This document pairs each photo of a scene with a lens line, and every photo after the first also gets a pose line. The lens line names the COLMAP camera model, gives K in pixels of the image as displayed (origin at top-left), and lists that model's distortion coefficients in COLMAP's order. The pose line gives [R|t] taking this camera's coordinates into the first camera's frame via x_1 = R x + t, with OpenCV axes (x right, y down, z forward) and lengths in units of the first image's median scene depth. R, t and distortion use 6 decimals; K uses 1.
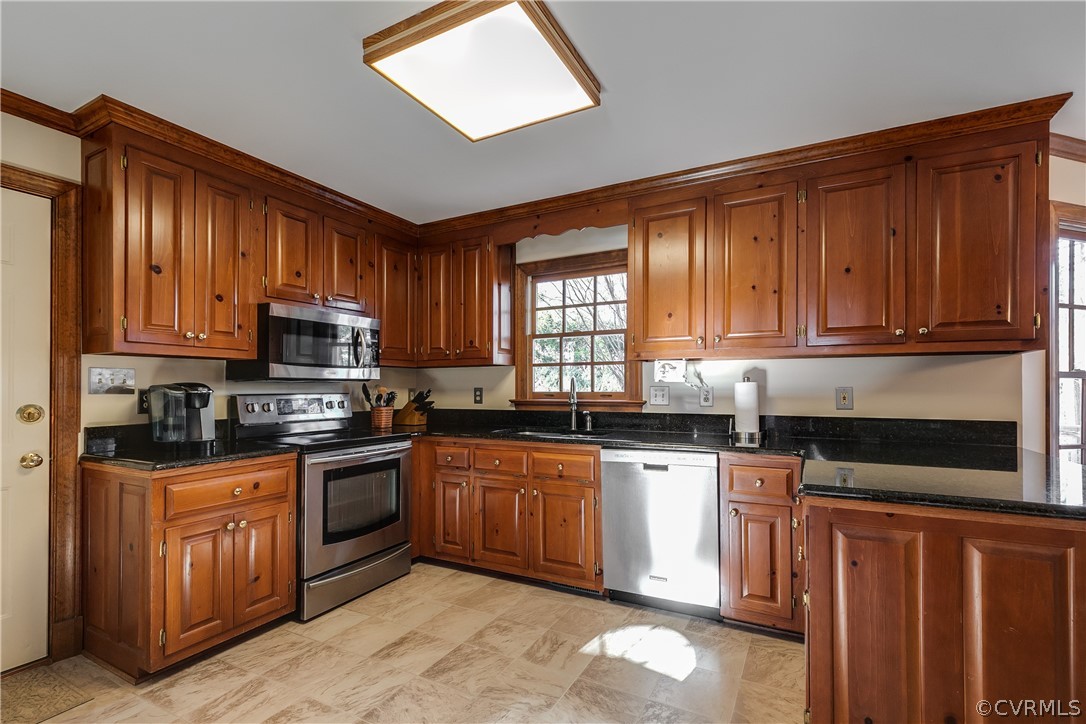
lens RADIAL K [[495.1, 0, 550.7], [0, 495.1, 385.9], [0, 0, 1]] dist [0.007788, -0.001977]
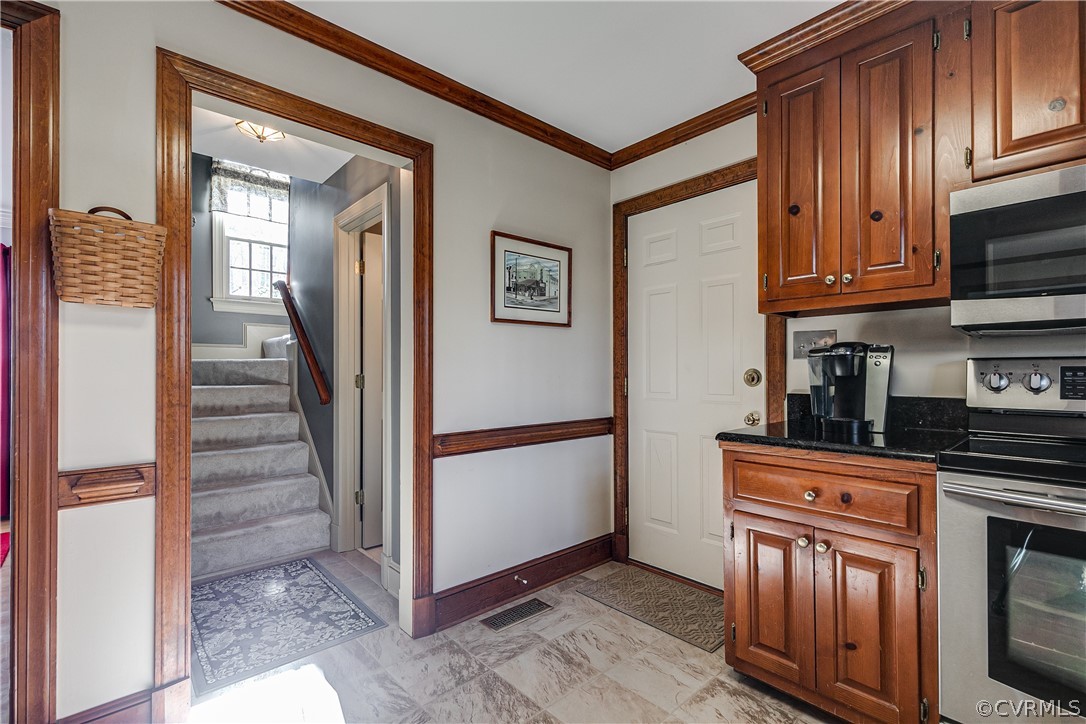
lens RADIAL K [[495.1, 0, 537.8], [0, 495.1, 366.2], [0, 0, 1]] dist [0.007788, -0.001977]
pose [[-0.347730, -0.006608, -0.937571, 0.122458], [0.007803, 0.999920, -0.009941, 0.029449], [0.937562, -0.010773, -0.347651, 0.722130]]
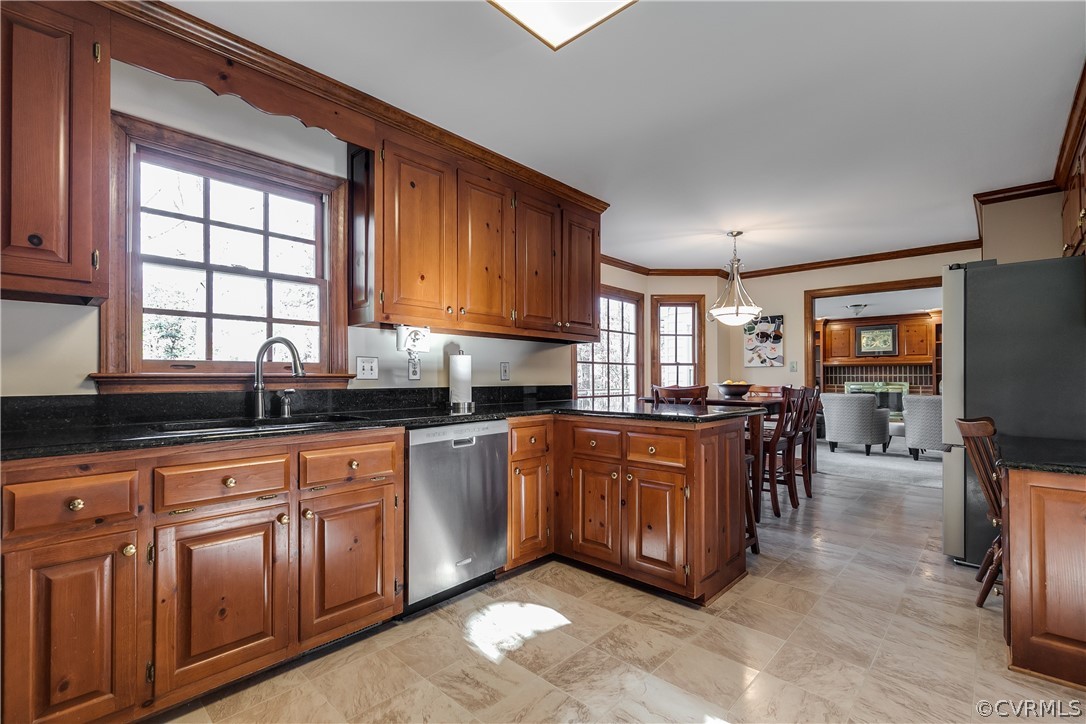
lens RADIAL K [[495.1, 0, 556.6], [0, 495.1, 375.3], [0, 0, 1]] dist [0.007788, -0.001977]
pose [[0.245608, 0.008144, 0.969335, -0.594790], [0.000910, 0.999962, -0.008632, 0.045585], [-0.969369, 0.003002, 0.245591, 0.562438]]
